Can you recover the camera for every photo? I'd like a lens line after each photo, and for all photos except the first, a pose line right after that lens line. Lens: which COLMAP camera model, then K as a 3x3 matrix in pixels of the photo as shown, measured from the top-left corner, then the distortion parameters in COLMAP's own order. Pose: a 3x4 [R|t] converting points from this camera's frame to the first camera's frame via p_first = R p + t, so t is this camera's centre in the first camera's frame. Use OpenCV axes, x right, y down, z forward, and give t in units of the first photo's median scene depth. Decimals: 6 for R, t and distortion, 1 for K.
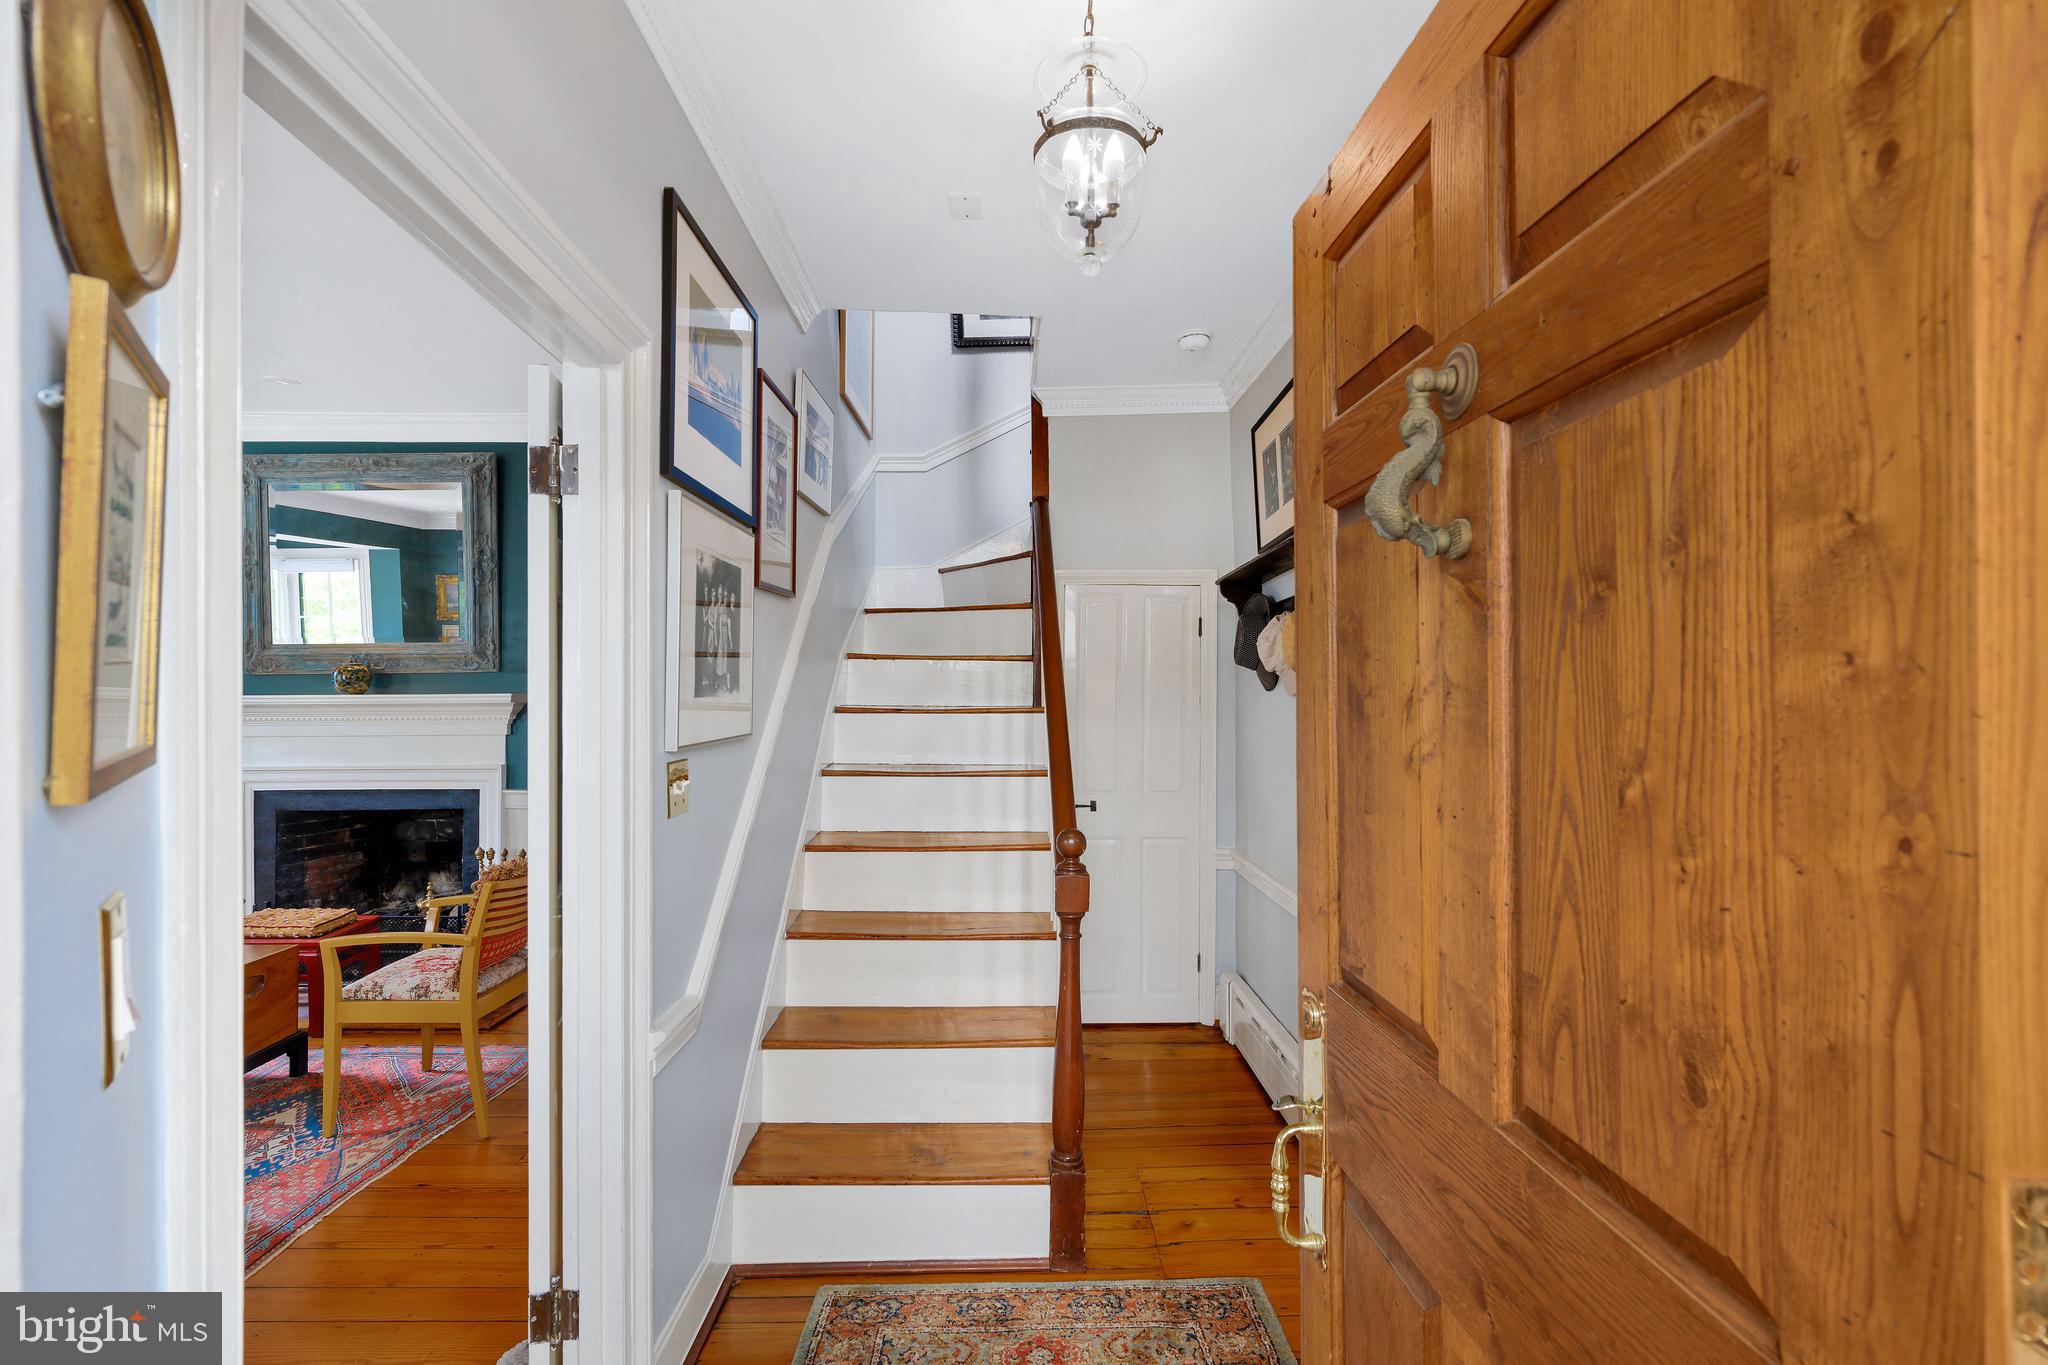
lens RADIAL K [[905.3, 0, 1019.8], [0, 905.3, 685.8], [0, 0, 1]] dist [0.000937, 0.000197]
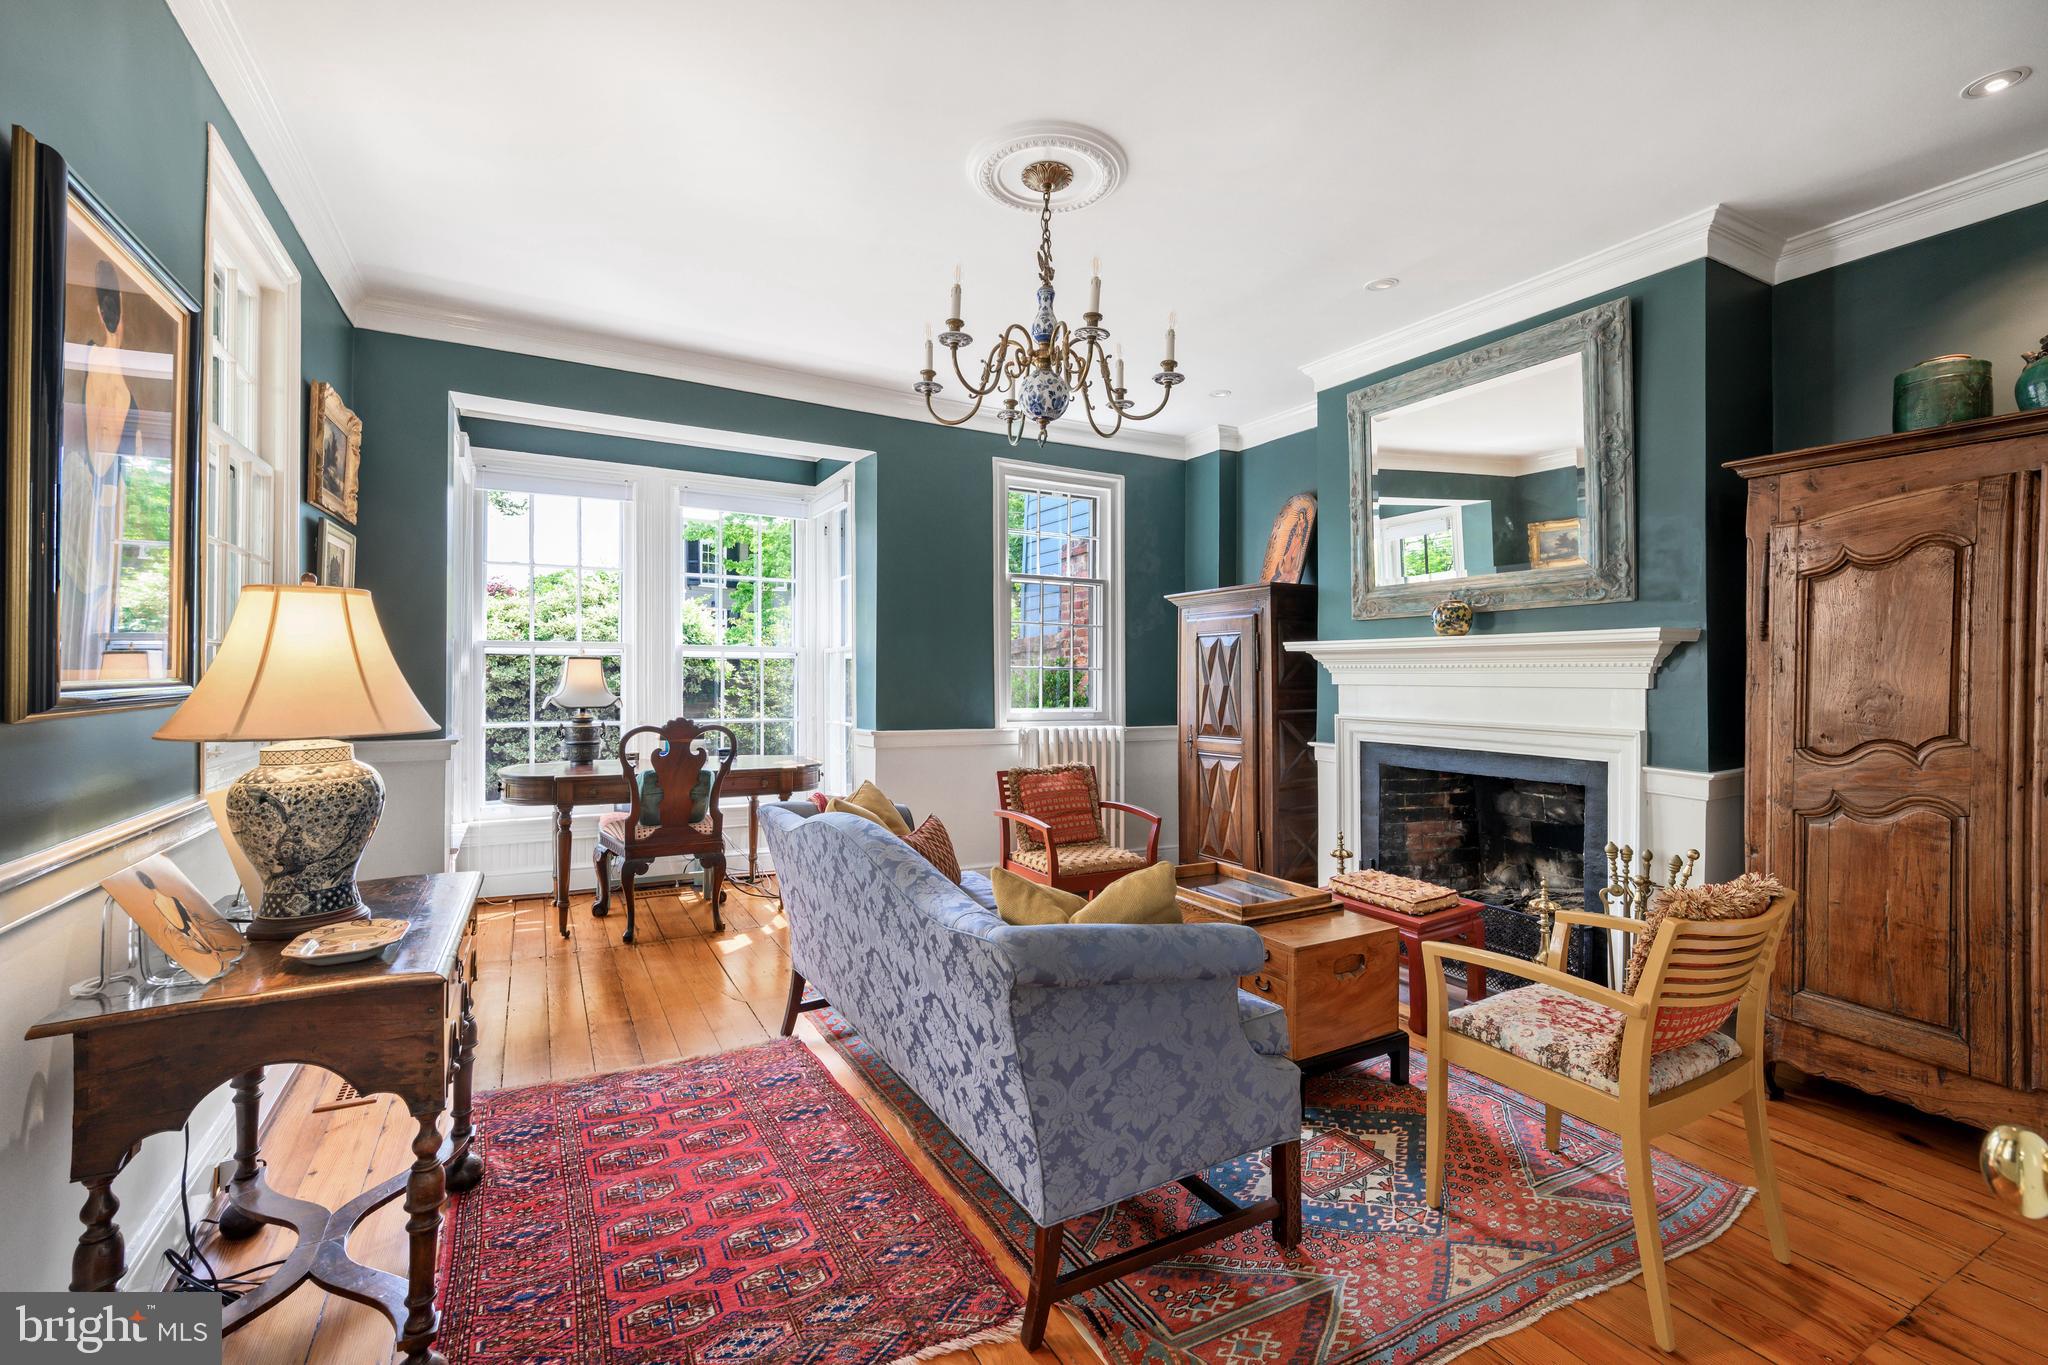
lens RADIAL K [[897.2, 0, 1016.2], [0, 897.2, 666.8], [0, 0, 1]] dist [-0.001072, -0.000288]
pose [[0.472434, -0.000463, -0.881366, -0.209306], [0.004986, 0.999985, 0.002148, 0.038250], [0.881352, -0.005410, 0.472430, 0.268153]]
